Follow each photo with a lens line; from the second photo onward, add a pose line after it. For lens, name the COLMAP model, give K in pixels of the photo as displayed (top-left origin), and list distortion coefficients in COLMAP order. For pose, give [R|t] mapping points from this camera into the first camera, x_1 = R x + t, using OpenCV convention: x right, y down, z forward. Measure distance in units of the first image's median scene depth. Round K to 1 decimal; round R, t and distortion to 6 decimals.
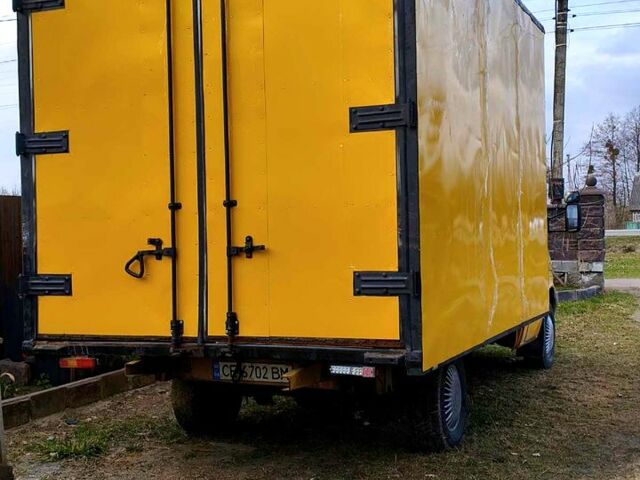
lens RADIAL K [[706.7, 0, 320.0], [0, 706.7, 240.0], [0, 0, 1]] dist [0.046695, -0.015562]
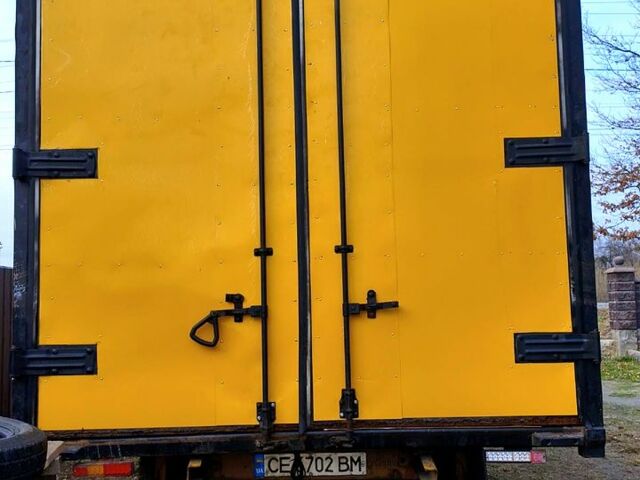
lens RADIAL K [[706.7, 0, 320.0], [0, 706.7, 240.0], [0, 0, 1]] dist [0.046695, -0.015562]
pose [[0.948074, 0.026896, 0.316912, -0.393860], [0.003181, 0.995566, -0.094007, 0.012163], [-0.318035, 0.090134, 0.943785, 0.253964]]
